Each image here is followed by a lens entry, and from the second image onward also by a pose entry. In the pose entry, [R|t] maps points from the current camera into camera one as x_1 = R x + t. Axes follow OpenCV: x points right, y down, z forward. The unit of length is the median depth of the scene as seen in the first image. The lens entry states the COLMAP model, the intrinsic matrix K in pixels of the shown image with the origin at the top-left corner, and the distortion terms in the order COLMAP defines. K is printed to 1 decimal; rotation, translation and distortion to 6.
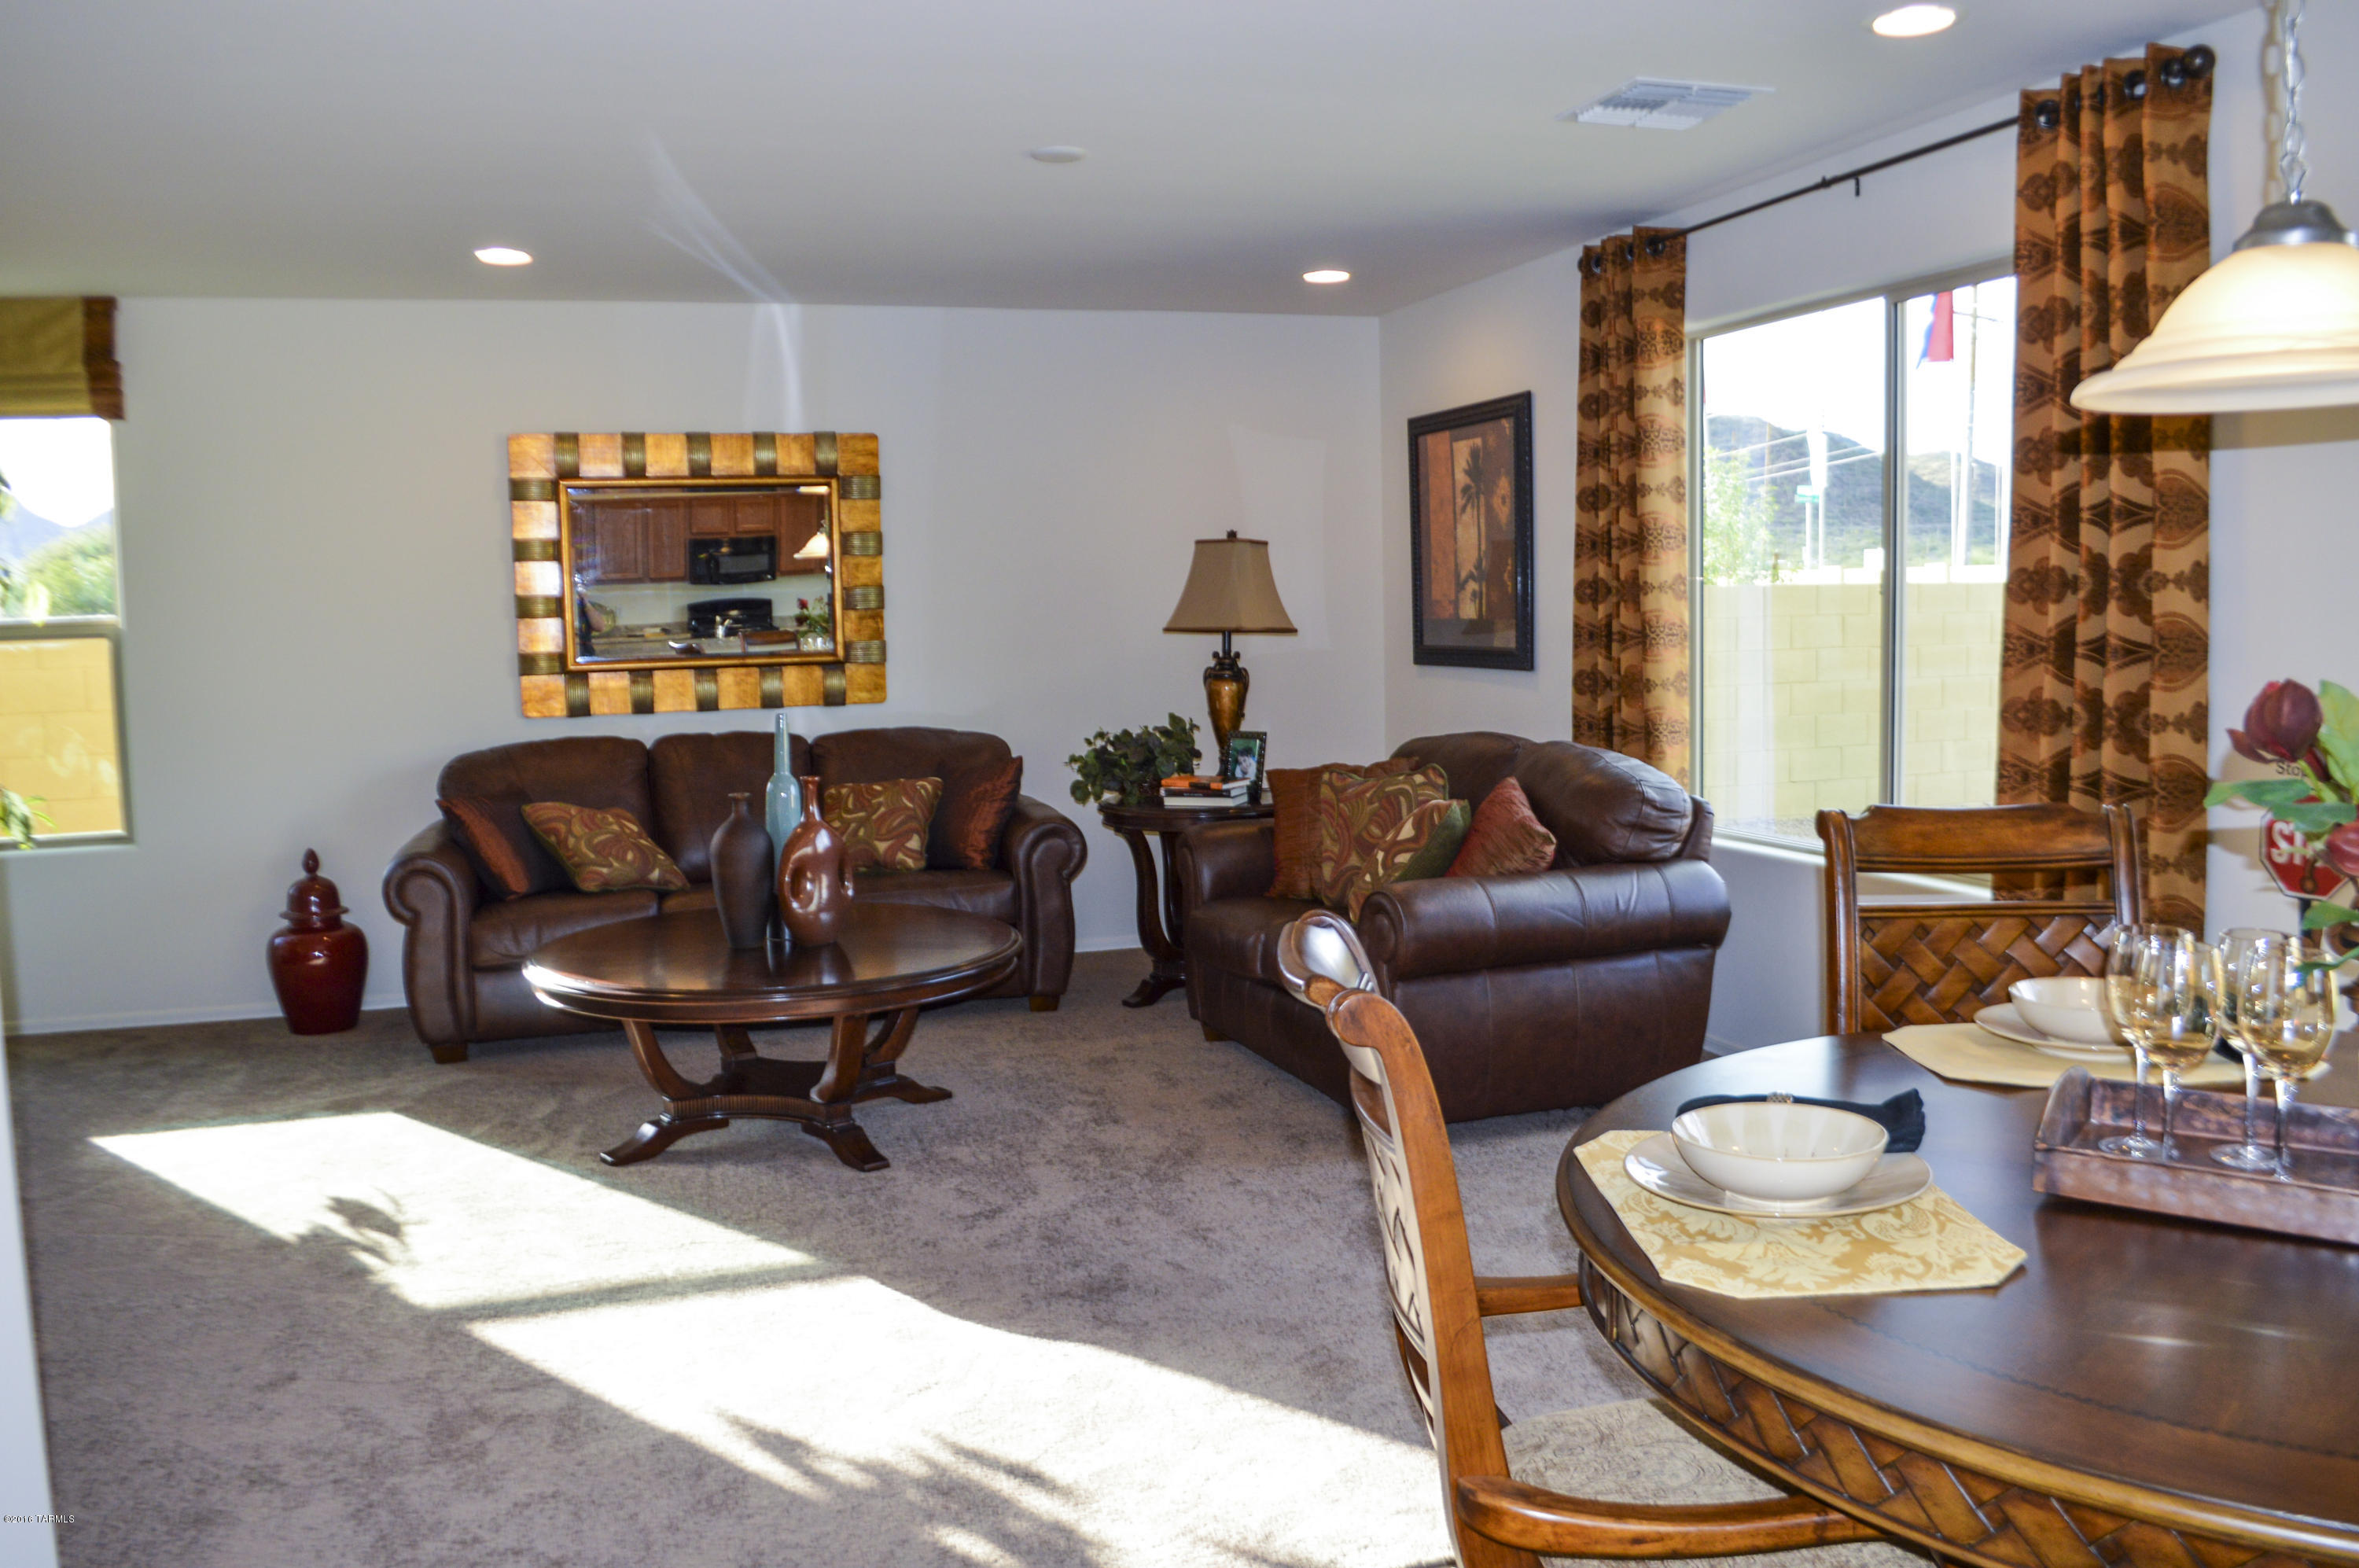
lens RADIAL K [[1888.3, 0, 1182.9], [0, 1888.3, 783.0], [0, 0, 1]] dist [-0.073592, 0.000729]
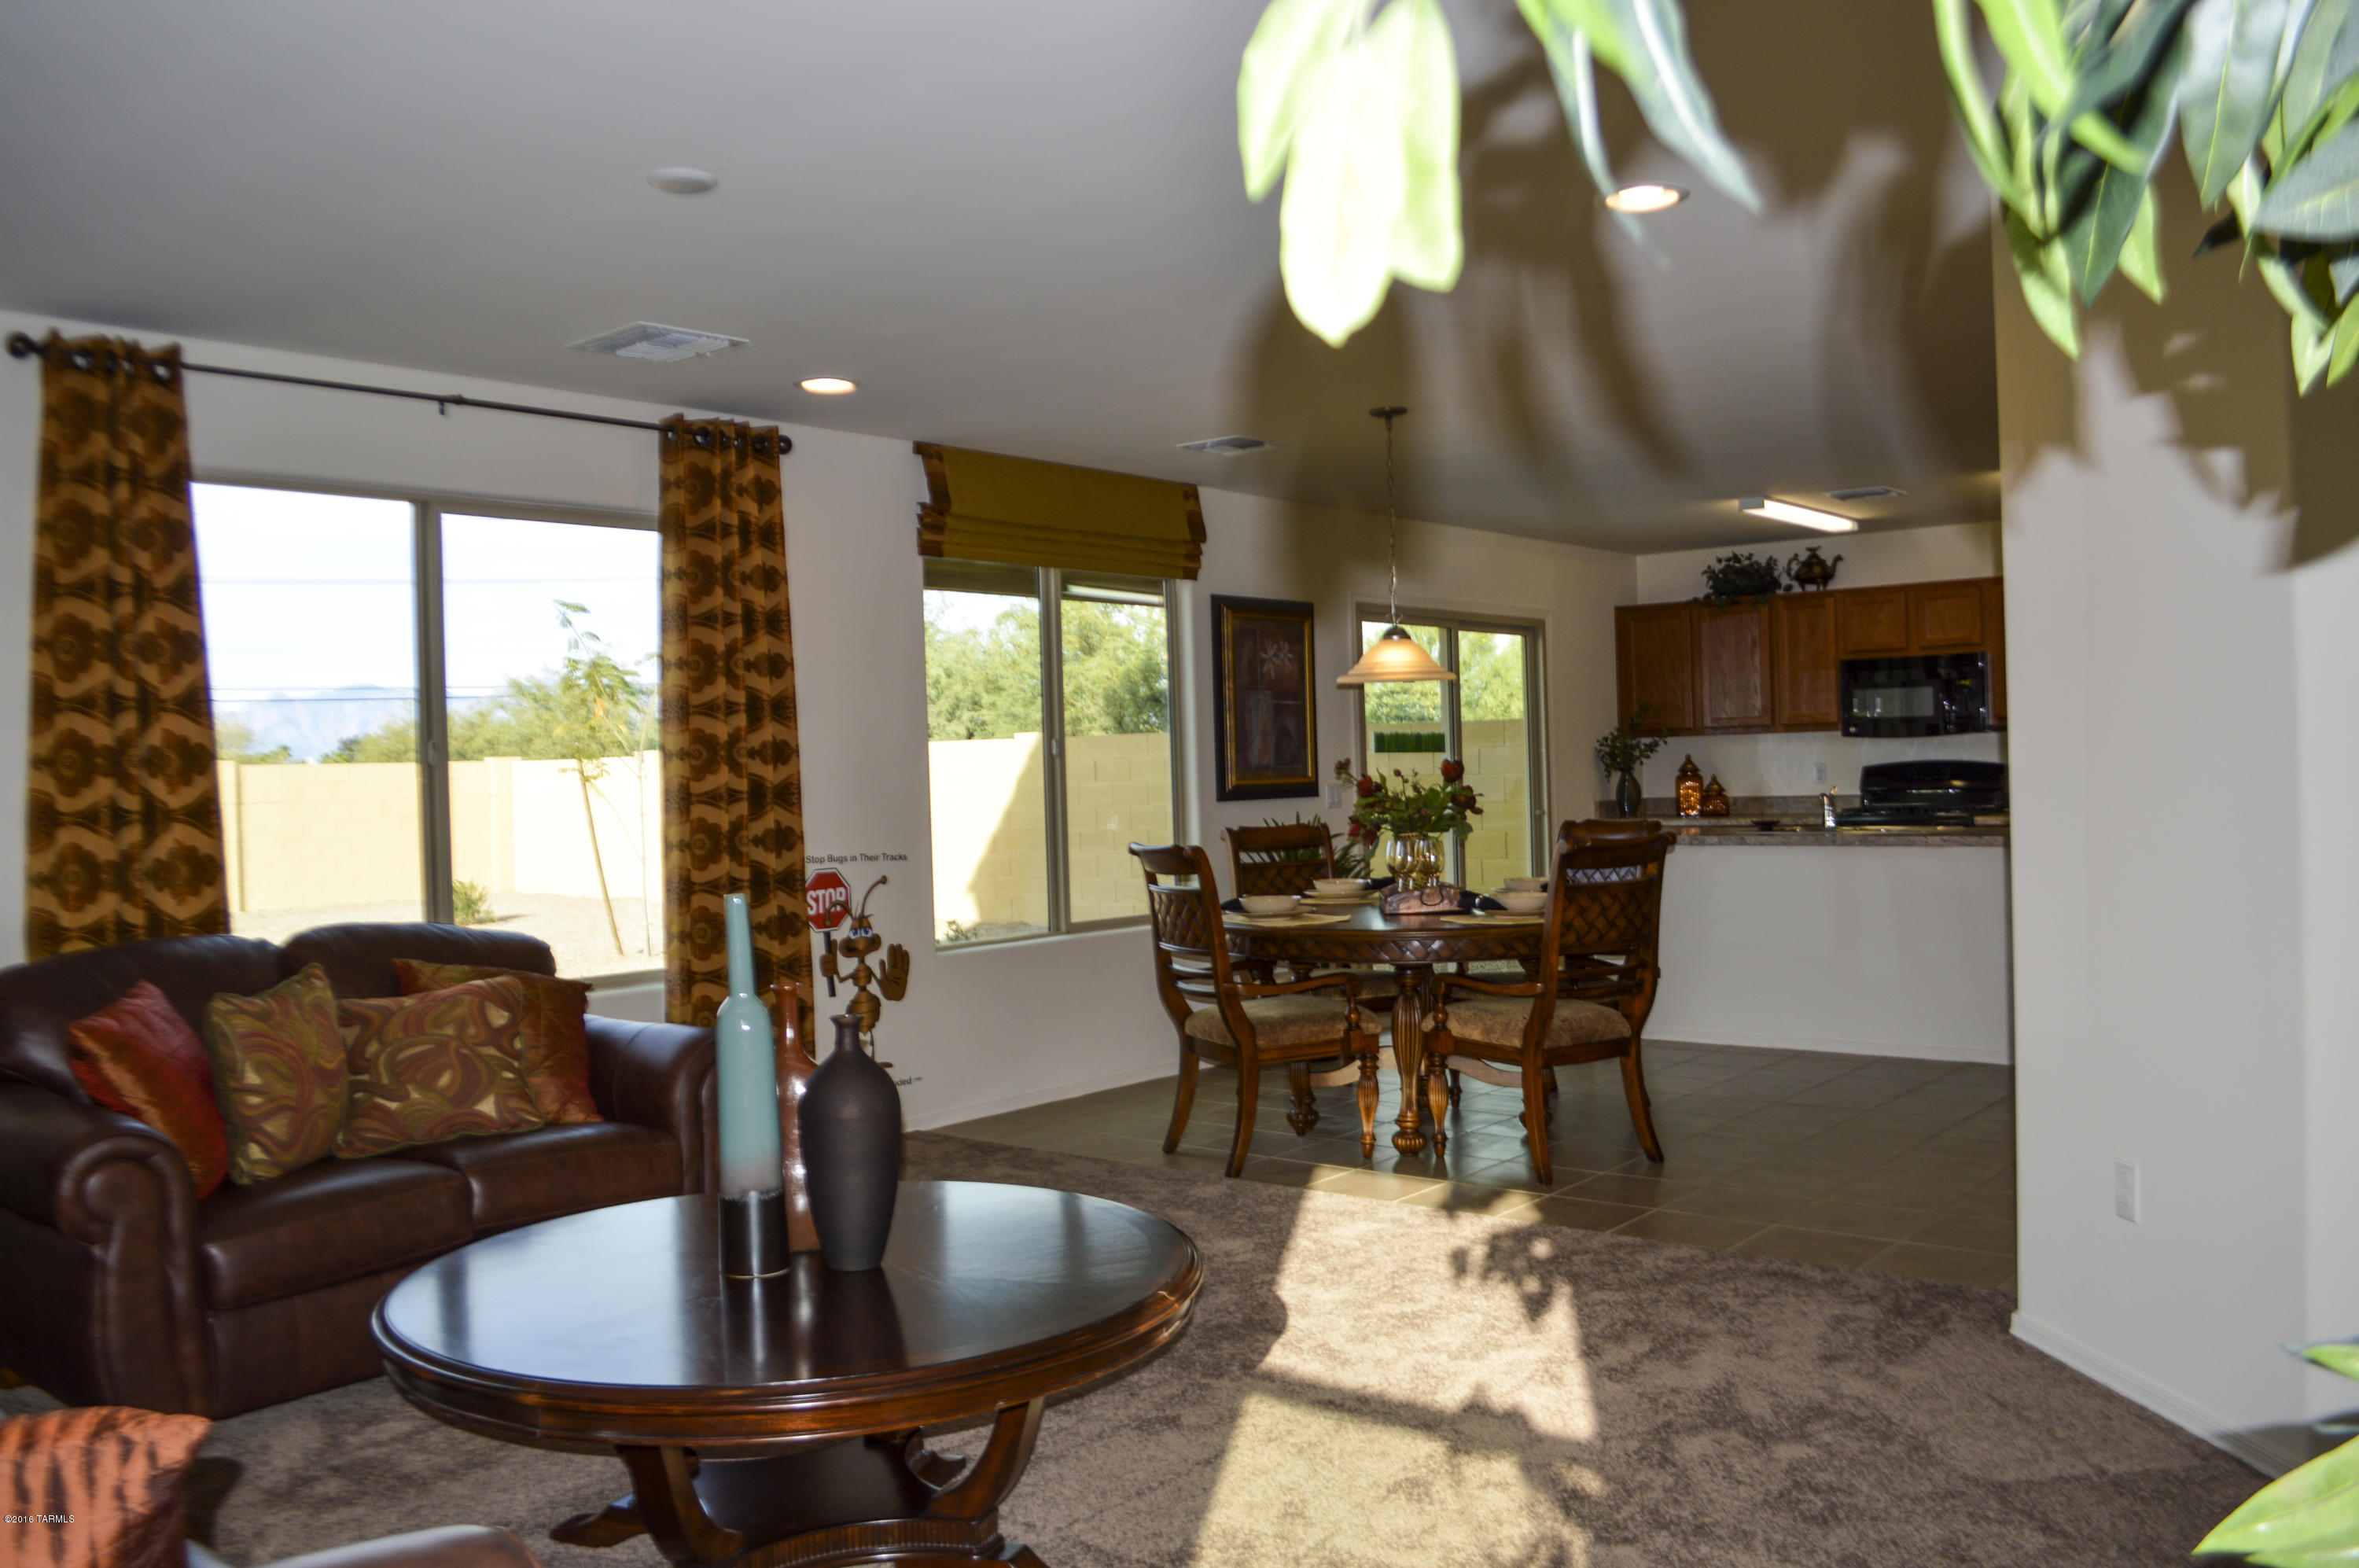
lens RADIAL K [[1888.3, 0, 1182.9], [0, 1888.3, 783.0], [0, 0, 1]] dist [-0.073592, 0.000729]
pose [[-0.535599, 0.030972, 0.843904, -0.608219], [0.122262, 0.991642, 0.041201, -0.060968], [-0.835575, 0.125245, -0.534909, 0.915747]]
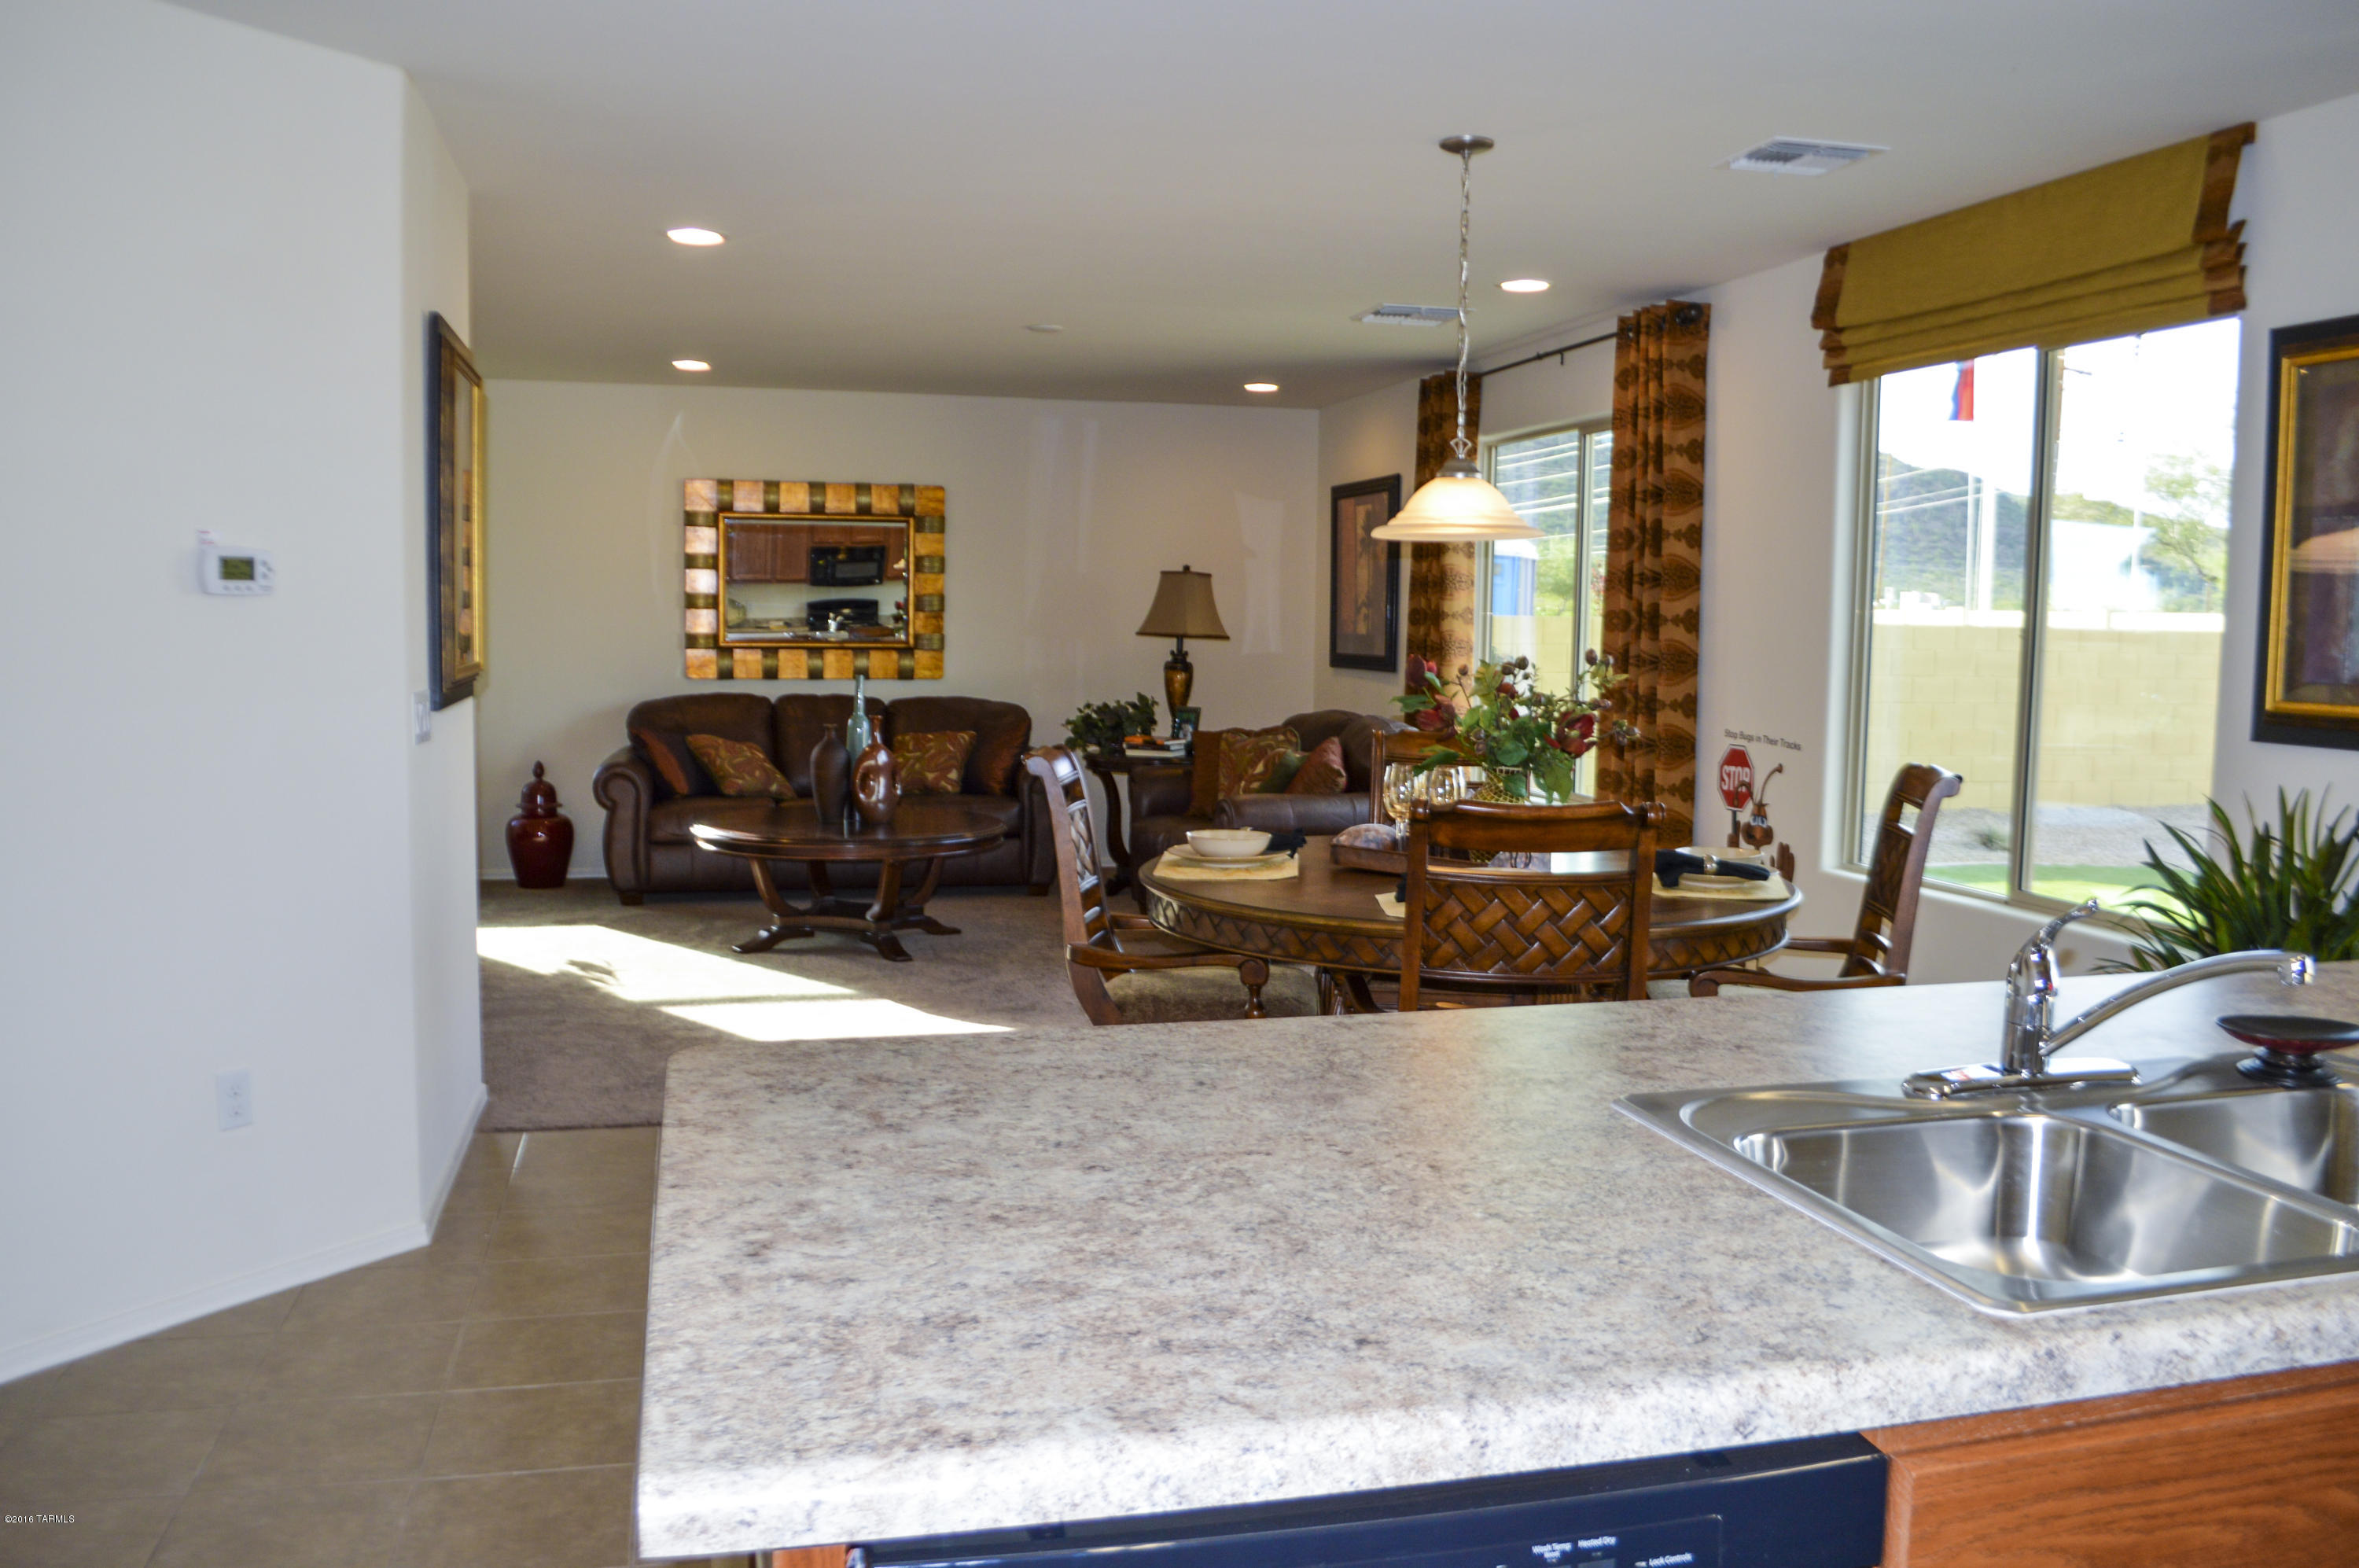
lens RADIAL K [[1897.5, 0, 1186.1], [0, 1897.5, 774.0], [0, 0, 1]] dist [-0.061809, -0.000145]
pose [[0.997461, 0.041438, -0.057919, 0.114646], [-0.042188, 0.999040, -0.011787, 0.039436], [0.057375, 0.014201, 0.998252, -0.418985]]
